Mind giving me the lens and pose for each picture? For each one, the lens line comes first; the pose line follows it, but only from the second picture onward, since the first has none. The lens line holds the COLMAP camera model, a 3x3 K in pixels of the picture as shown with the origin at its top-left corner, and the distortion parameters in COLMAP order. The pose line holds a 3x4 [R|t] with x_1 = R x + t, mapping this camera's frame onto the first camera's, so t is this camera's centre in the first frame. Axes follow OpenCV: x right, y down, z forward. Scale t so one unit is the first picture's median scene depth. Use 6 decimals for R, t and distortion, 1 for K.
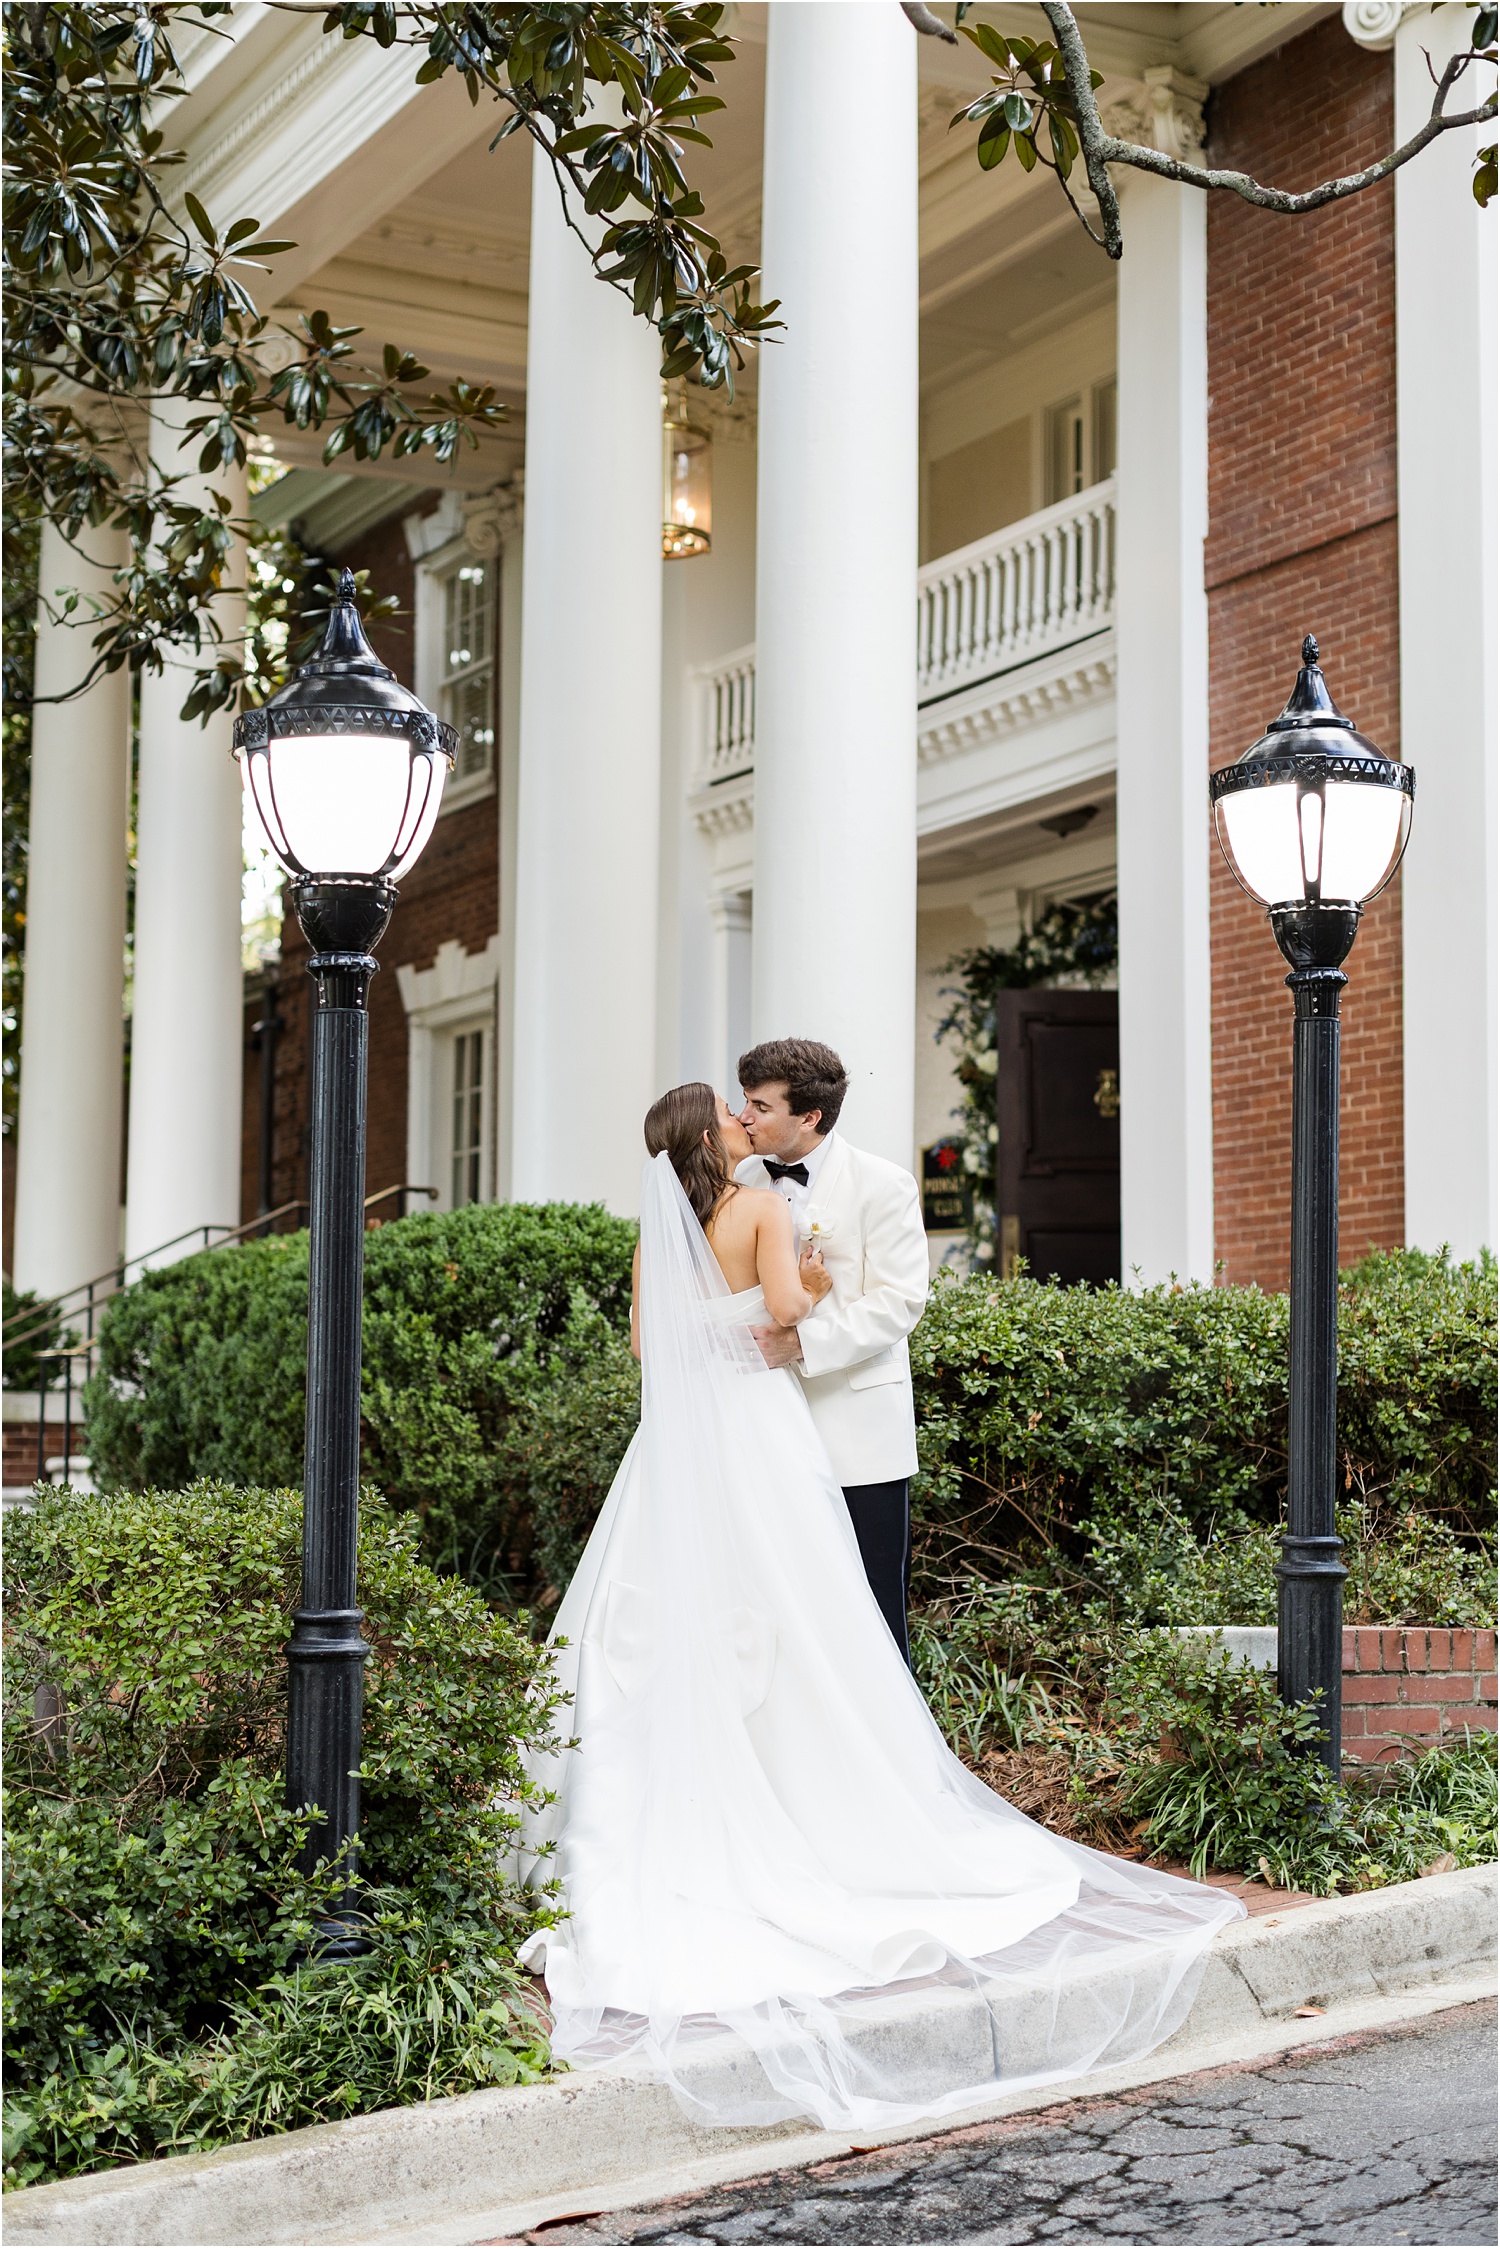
lens RADIAL K [[3329.7, 0, 750.0], [0, 3329.7, 1124.0], [0, 0, 1]] dist [0.017831, -0.037169]
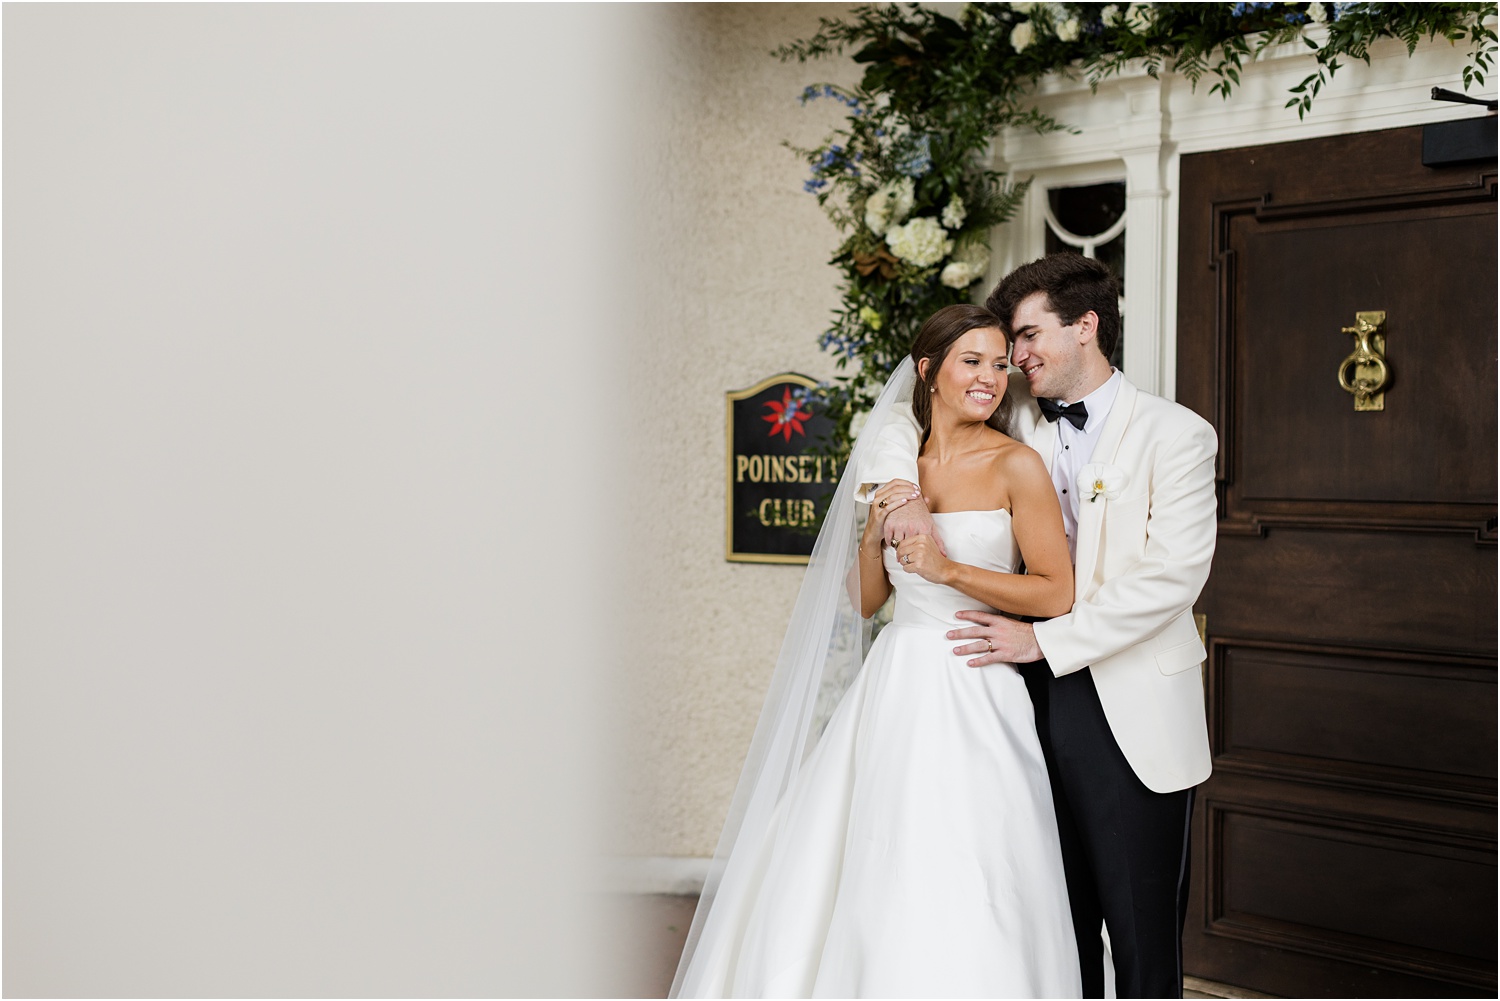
lens RADIAL K [[2152.4, 0, 736.2], [0, 2152.4, 467.3], [0, 0, 1]] dist [0.022953, -0.017606]
pose [[0.975996, -0.013863, 0.217347, -0.022356], [-0.013479, 0.992214, 0.123813, -0.024475], [-0.217371, -0.123771, 0.968210, 0.691445]]
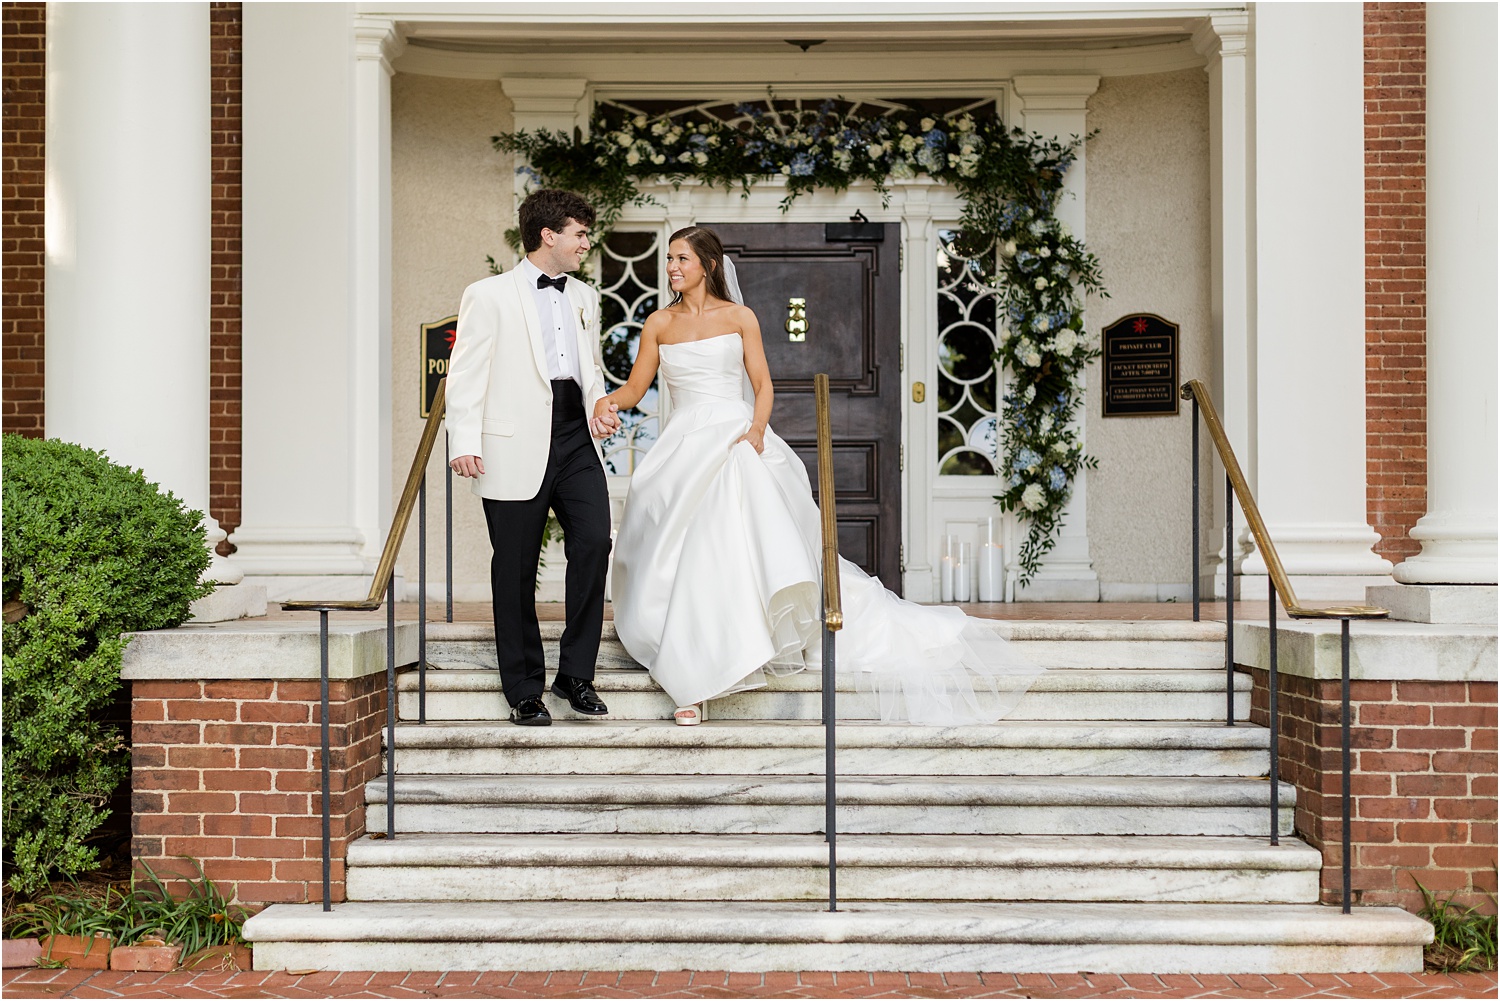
lens RADIAL K [[2221.7, 0, 676.9], [0, 2221.7, 507.7], [0, 0, 1]] dist [0.017831, -0.037169]
pose [[0.504272, 0.006151, 0.863523, -0.479901], [-0.091665, 0.994706, 0.046445, 0.023748], [-0.858666, -0.102576, 0.502166, 0.632222]]
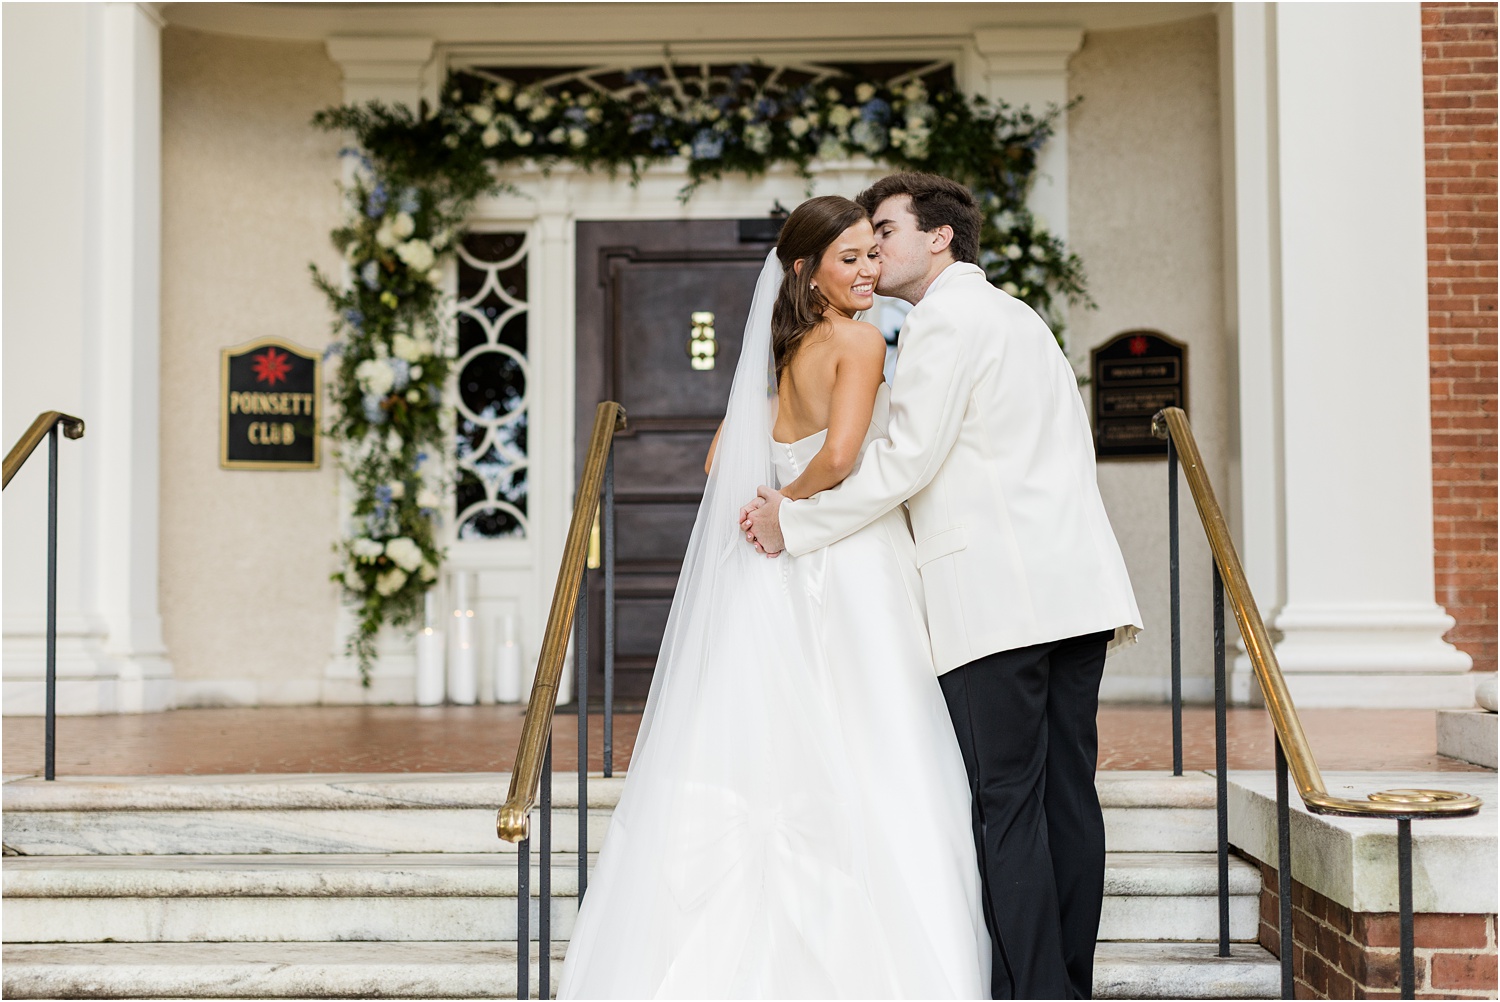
lens RADIAL K [[2152.4, 0, 736.2], [0, 2152.4, 467.8], [0, 0, 1]] dist [0.022953, -0.017606]
pose [[0.513667, 0.035902, 0.857238, -0.316175], [-0.085817, 0.996264, 0.009698, 0.019540], [-0.853687, -0.078548, 0.514829, 0.671265]]
